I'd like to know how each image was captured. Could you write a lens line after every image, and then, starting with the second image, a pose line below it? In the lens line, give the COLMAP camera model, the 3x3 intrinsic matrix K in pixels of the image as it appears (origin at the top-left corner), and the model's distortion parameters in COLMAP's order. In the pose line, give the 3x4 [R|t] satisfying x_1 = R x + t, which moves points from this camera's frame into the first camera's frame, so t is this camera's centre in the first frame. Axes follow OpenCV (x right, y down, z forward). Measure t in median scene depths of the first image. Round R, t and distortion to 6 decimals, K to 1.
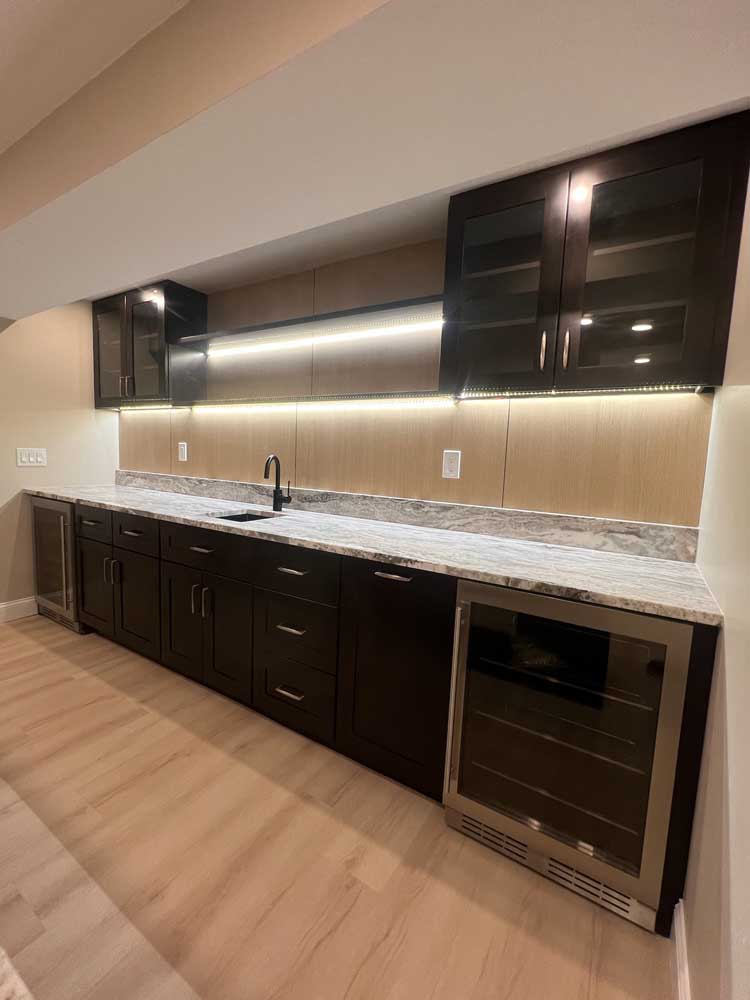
lens RADIAL K [[436.5, 0, 372.9], [0, 436.5, 497.7], [0, 0, 1]] dist [-0.007725, 0.001038]
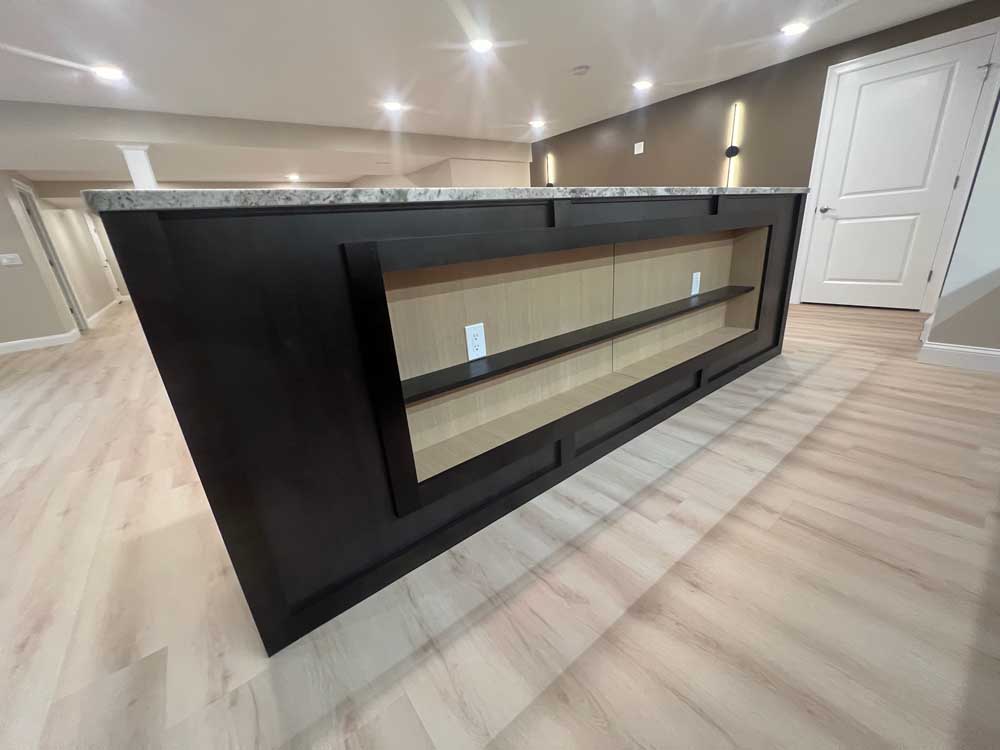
lens RADIAL K [[400.2, 0, 499.9], [0, 400.2, 377.0], [0, 0, 1]] dist [-0.003840, 0.000609]
pose [[-0.343191, 0.303070, -0.889027, 0.169102], [-0.033523, 0.941957, 0.334055, 0.097895], [0.938667, 0.144448, -0.313111, 0.429249]]
